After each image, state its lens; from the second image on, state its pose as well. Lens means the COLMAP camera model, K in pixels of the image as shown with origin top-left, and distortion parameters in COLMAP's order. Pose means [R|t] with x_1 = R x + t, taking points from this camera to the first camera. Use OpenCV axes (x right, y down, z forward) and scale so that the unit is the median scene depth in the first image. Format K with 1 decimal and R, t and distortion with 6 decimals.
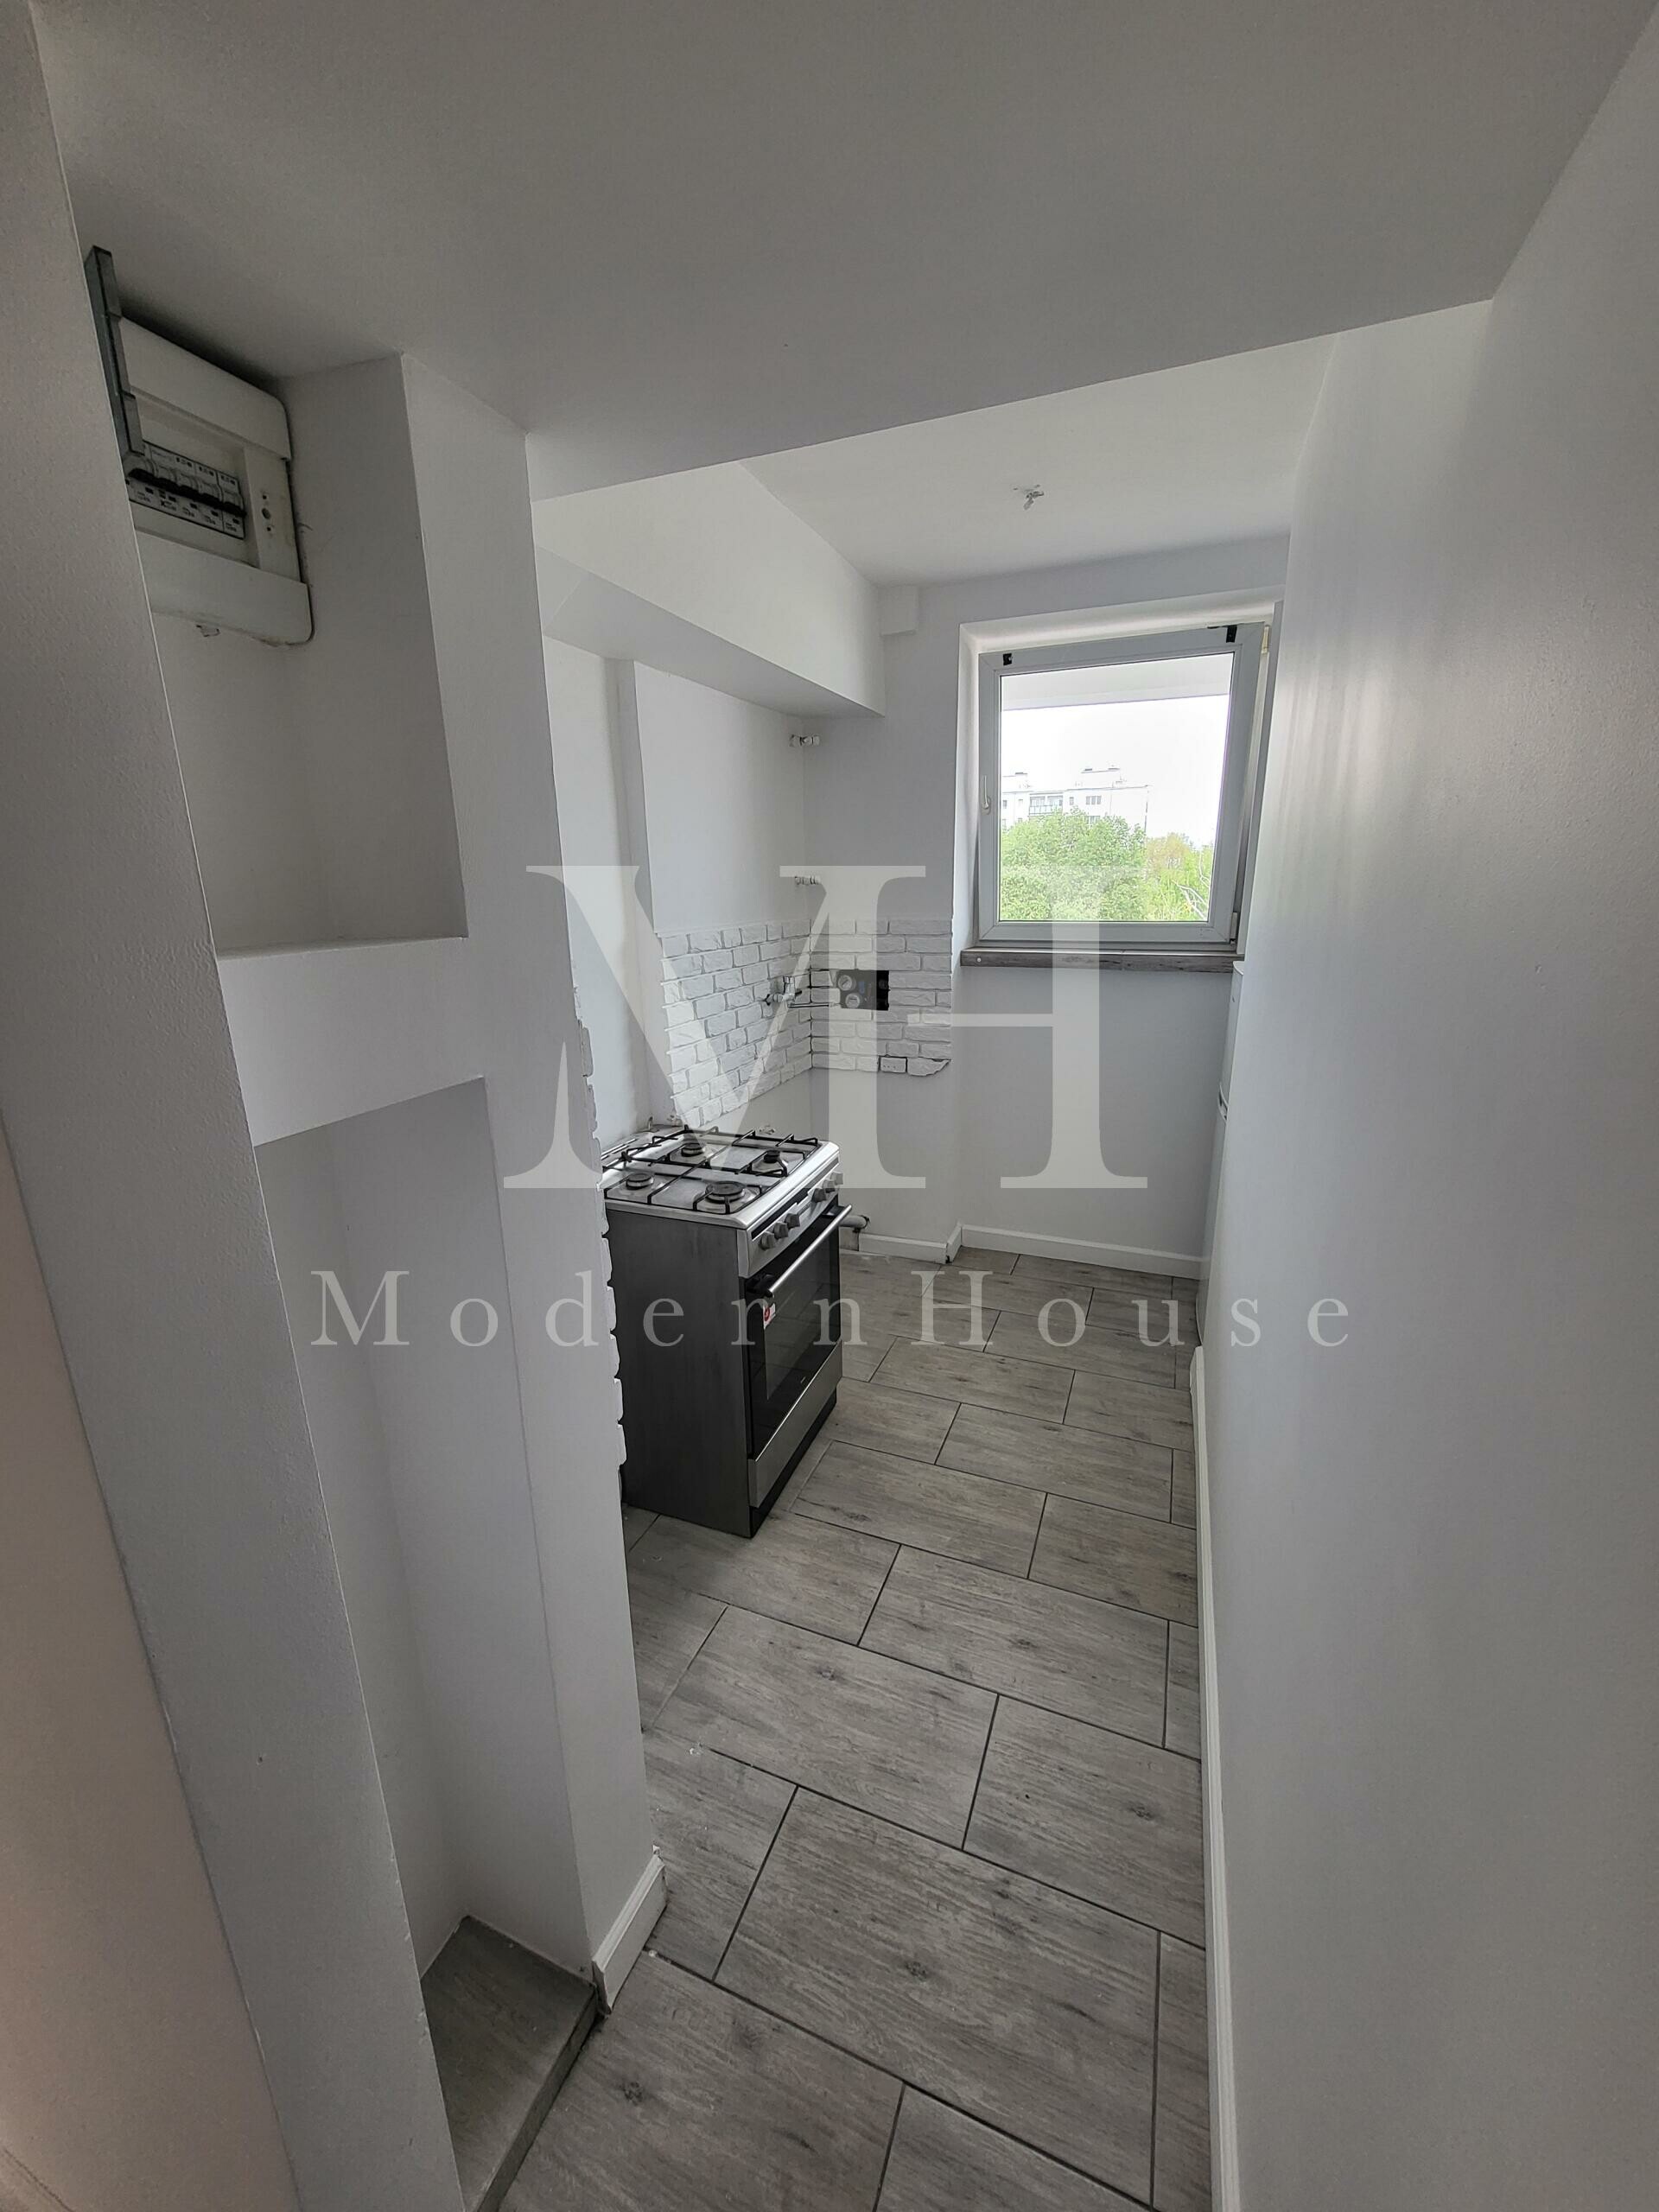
lens RADIAL K [[863.9, 0, 831.9], [0, 863.9, 1103.6], [0, 0, 1]] dist [-0.000454, 0.000316]
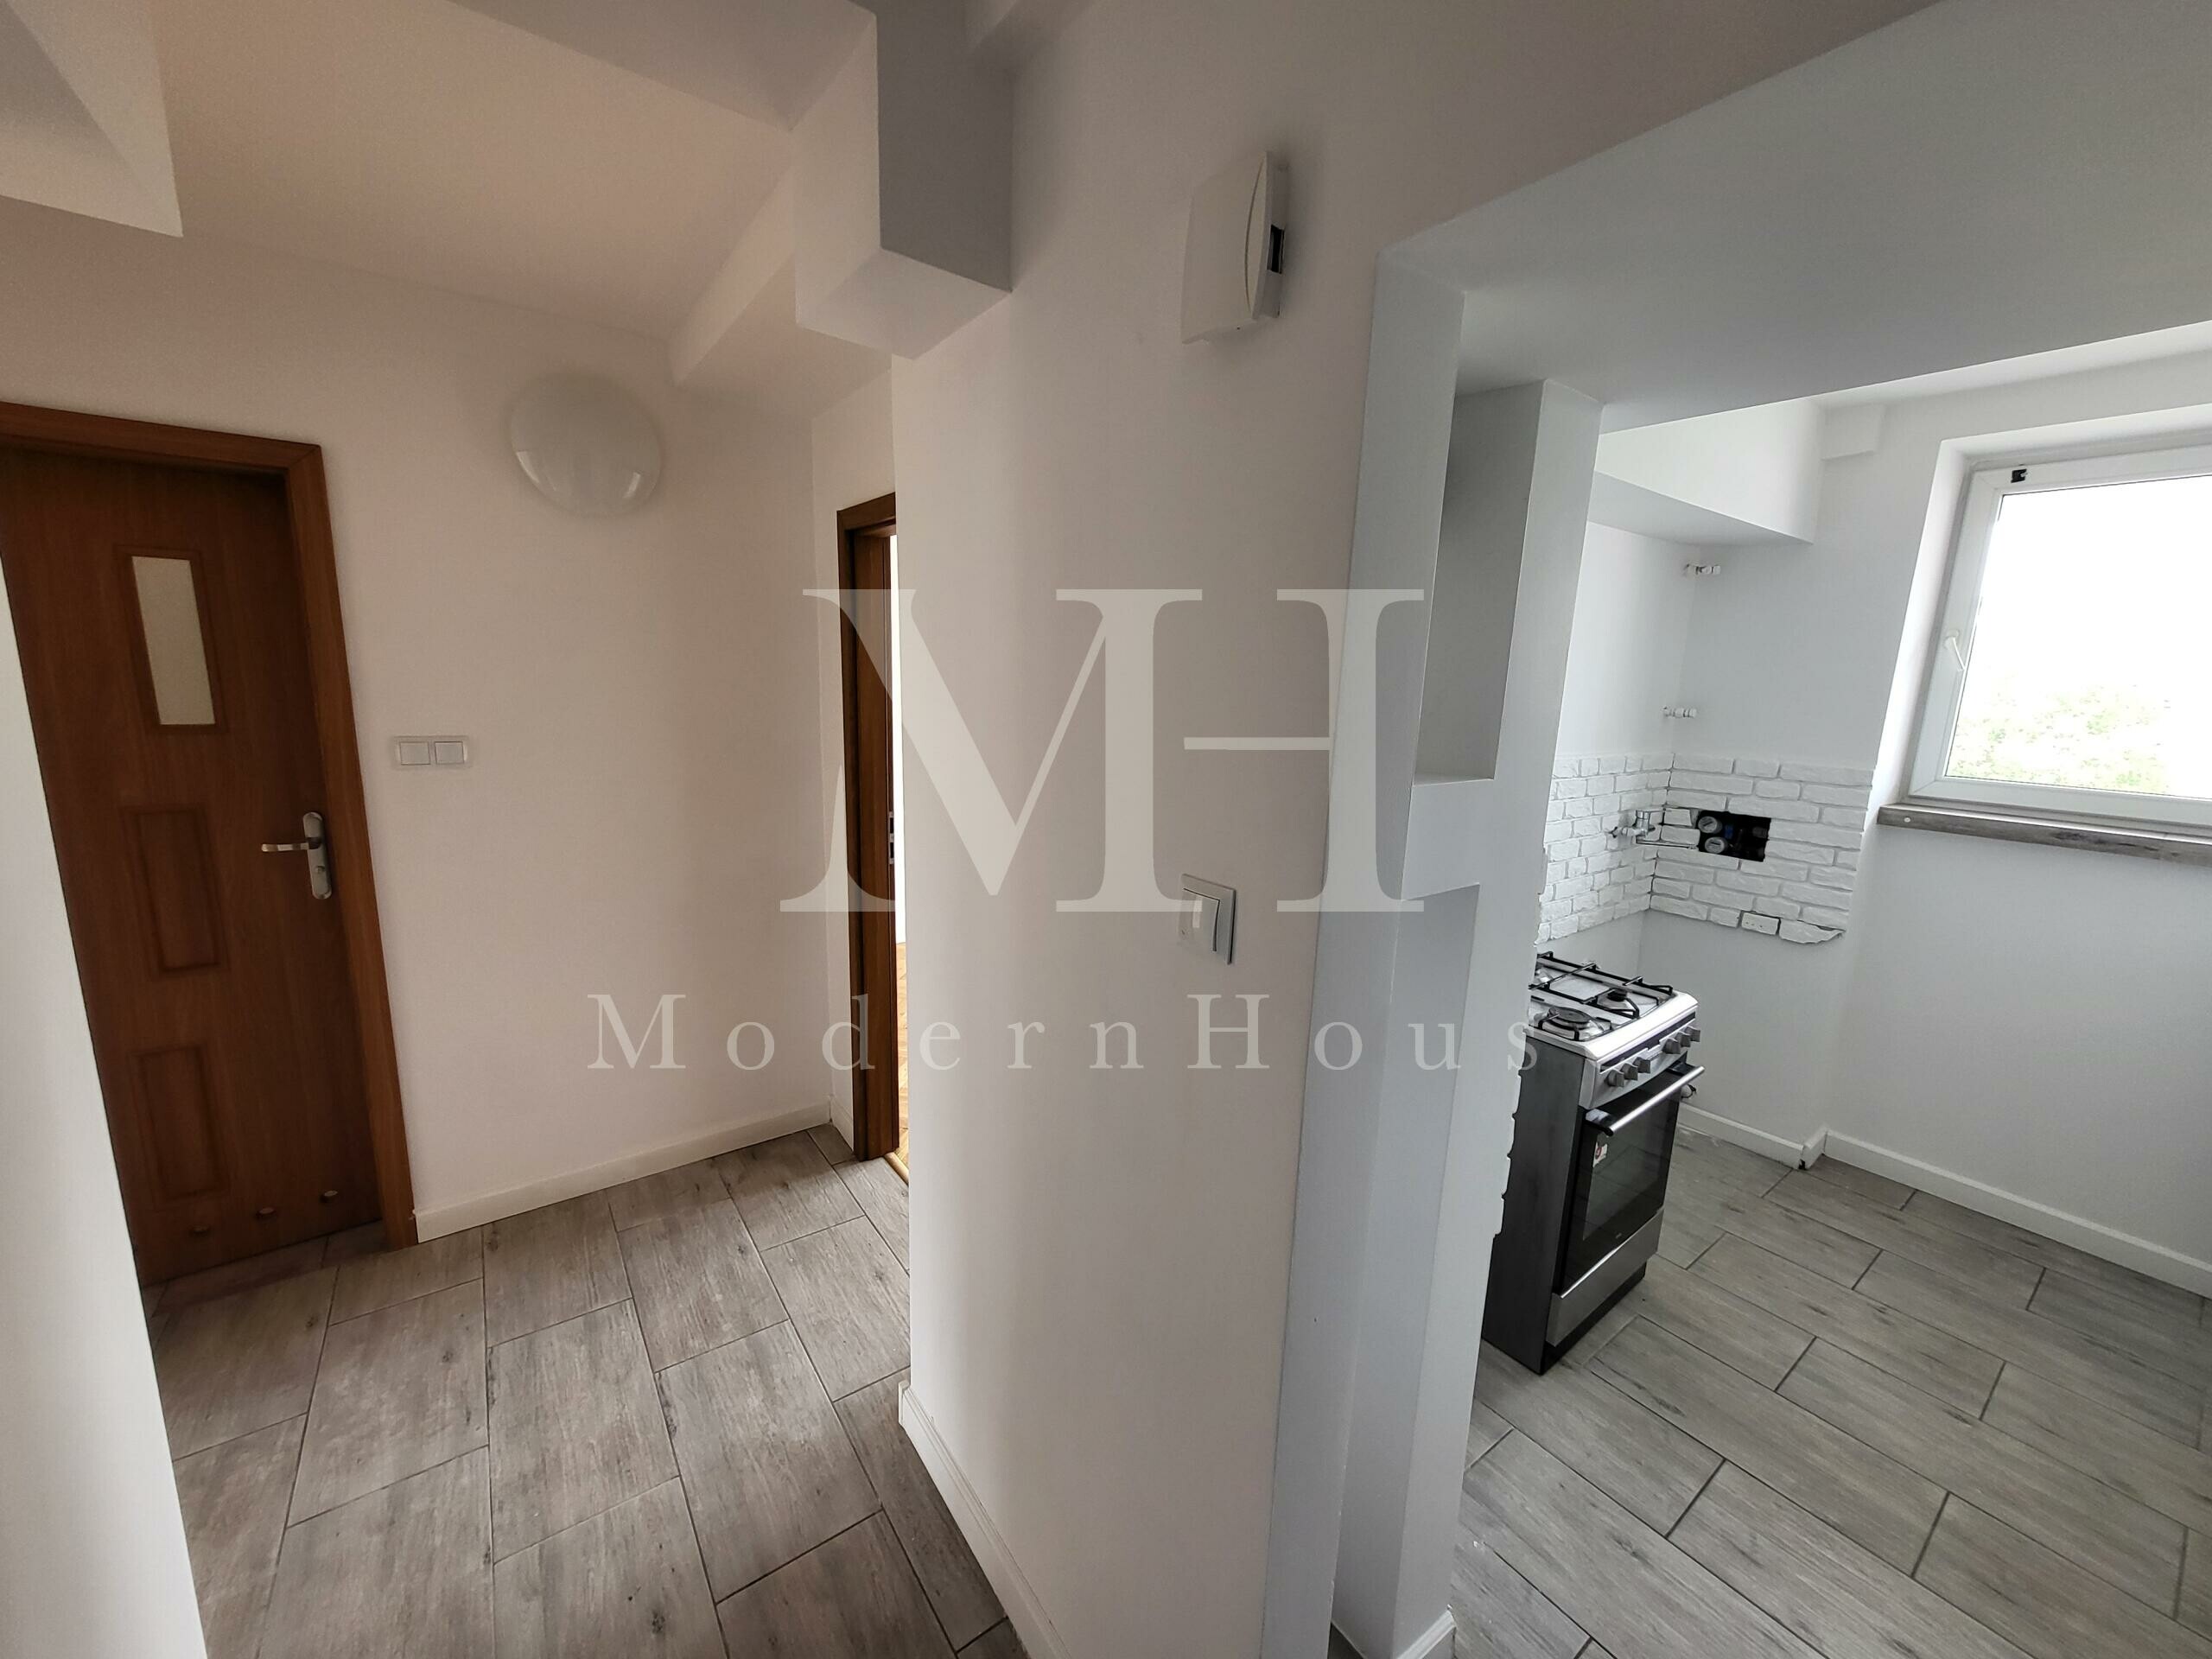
lens RADIAL K [[863.9, 0, 1103.0], [0, 863.9, 823.4], [0, 0, 1]] dist [-0.000454, 0.000316]
pose [[0.847652, 0.135941, -0.512841, -0.085288], [-0.179846, 0.983010, -0.036689, 0.010619], [0.499140, 0.123331, 0.857699, -0.149111]]
